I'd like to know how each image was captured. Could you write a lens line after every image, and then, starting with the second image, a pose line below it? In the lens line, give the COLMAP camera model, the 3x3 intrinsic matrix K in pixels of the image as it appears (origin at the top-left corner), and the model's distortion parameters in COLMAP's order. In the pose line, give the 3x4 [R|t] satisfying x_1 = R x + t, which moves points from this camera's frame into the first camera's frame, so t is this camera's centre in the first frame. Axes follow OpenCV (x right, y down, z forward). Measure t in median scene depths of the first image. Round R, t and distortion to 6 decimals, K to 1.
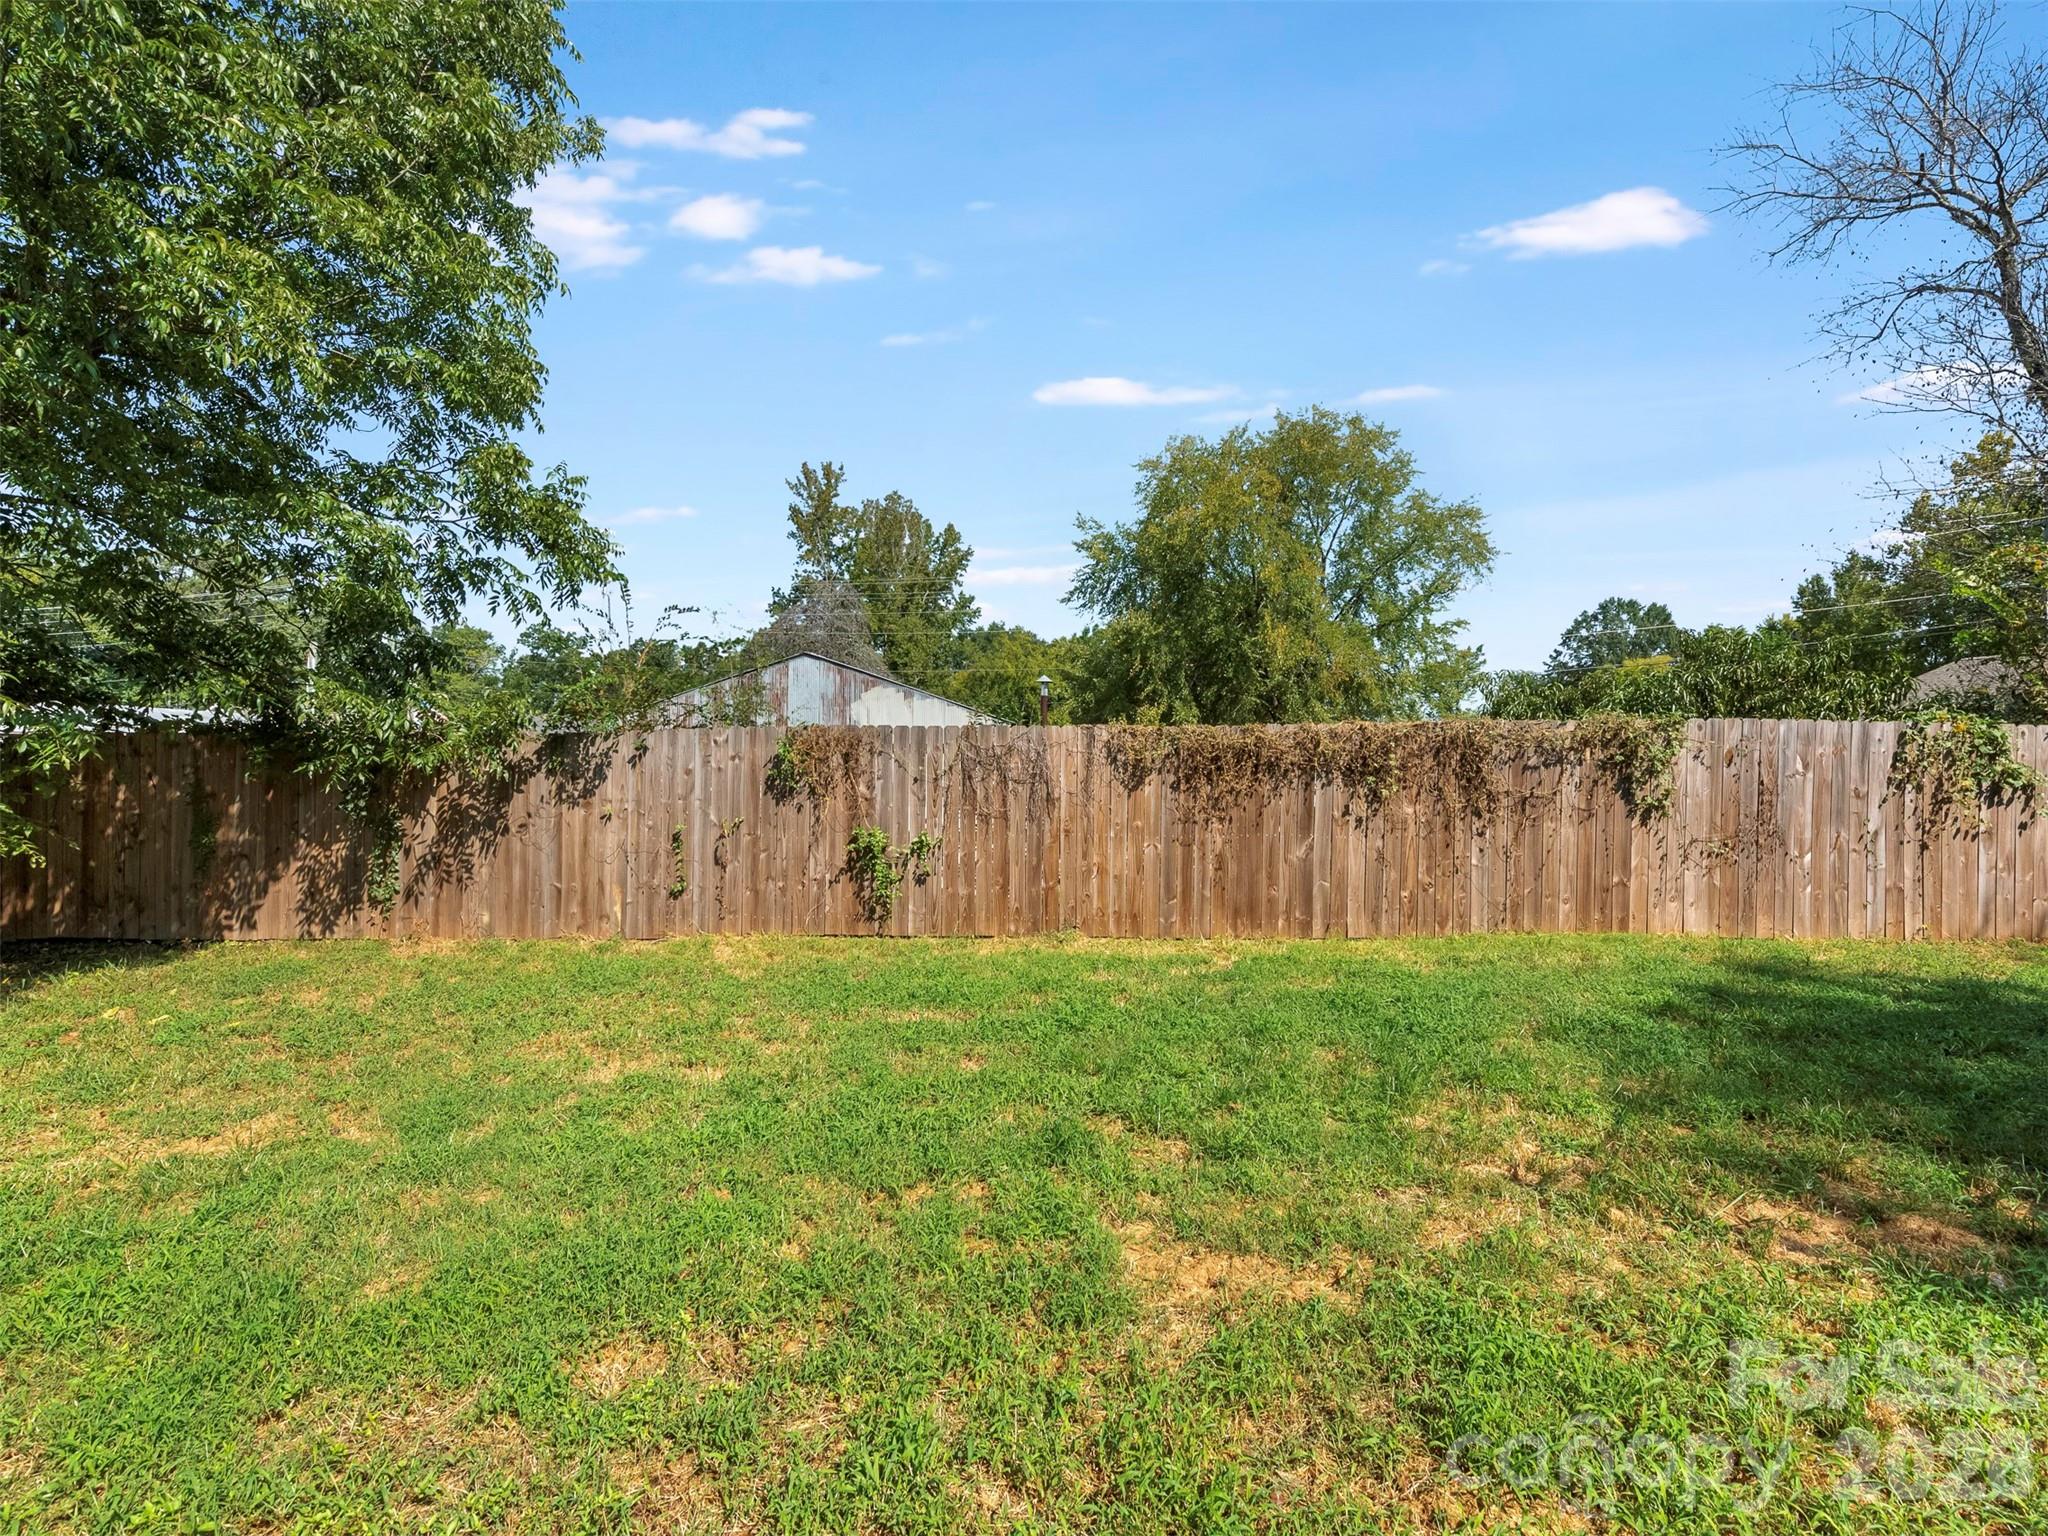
lens RADIAL K [[933.8, 0, 1010.6], [0, 933.8, 775.7], [0, 0, 1]] dist [0.004975, -0.003241]
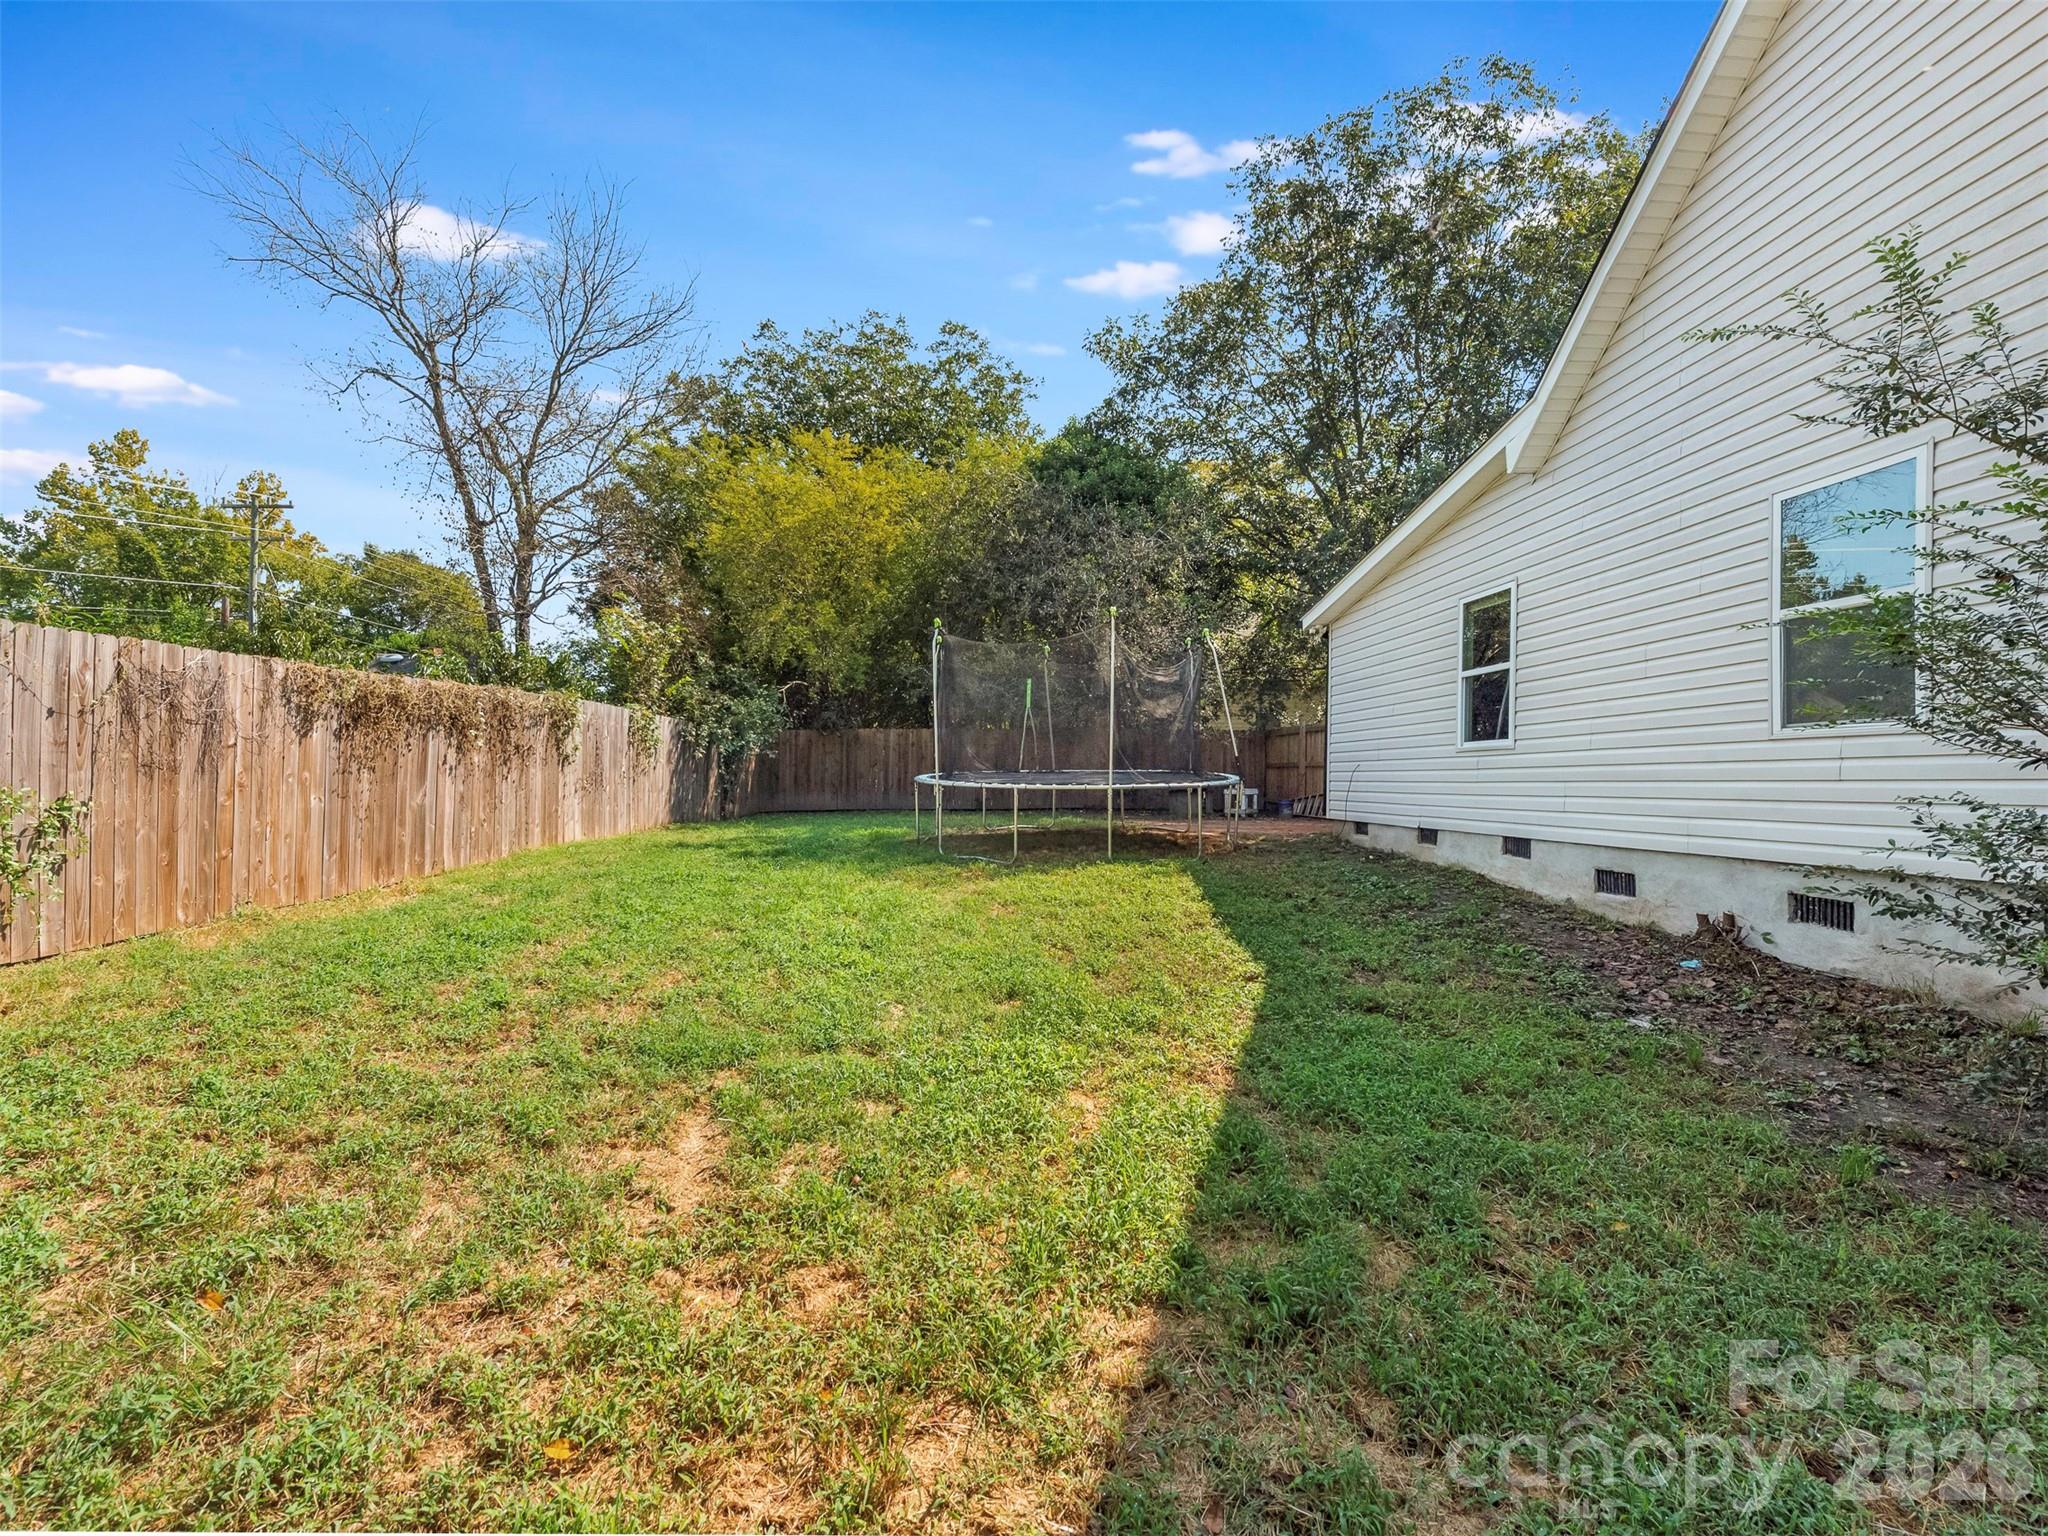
lens RADIAL K [[930.3, 0, 1013.9], [0, 930.3, 763.6], [0, 0, 1]] dist [0.019408, -0.007894]
pose [[-0.078281, -0.002477, 0.996928, -0.815069], [-0.010002, 0.999949, 0.001699, 0.033126], [-0.996881, -0.009838, -0.078302, 0.403187]]
